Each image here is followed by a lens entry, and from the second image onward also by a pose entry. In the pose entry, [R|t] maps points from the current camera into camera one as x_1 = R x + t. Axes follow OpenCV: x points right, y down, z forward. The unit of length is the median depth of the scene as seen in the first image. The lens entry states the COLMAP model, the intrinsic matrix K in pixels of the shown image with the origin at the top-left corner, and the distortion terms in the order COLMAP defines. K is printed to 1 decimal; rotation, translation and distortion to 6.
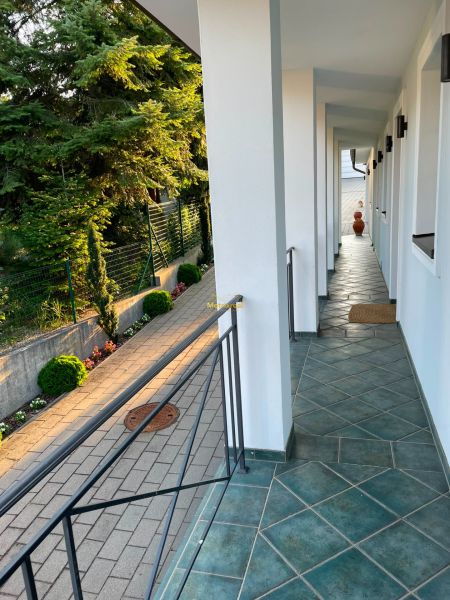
lens RADIAL K [[454.2, 0, 225.5], [0, 454.2, 312.8], [0, 0, 1]] dist [0.095073, -0.094909]
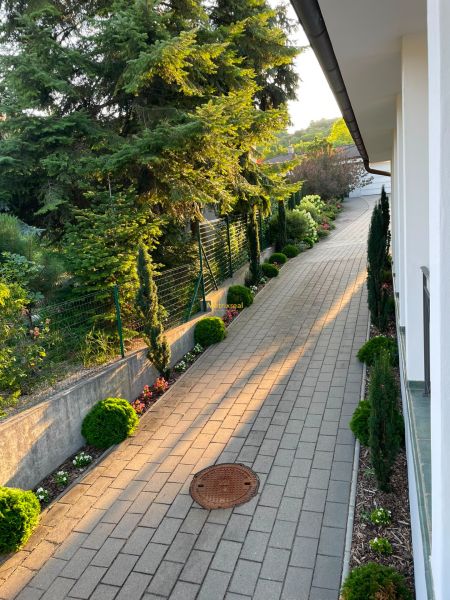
lens RADIAL K [[454.2, 0, 225.5], [0, 454.2, 312.8], [0, 0, 1]] dist [0.095073, -0.094909]
pose [[0.997868, -0.005219, -0.065063, -0.073767], [0.002561, 0.999161, -0.040871, -0.024922], [0.065222, 0.040617, 0.997044, 0.140717]]
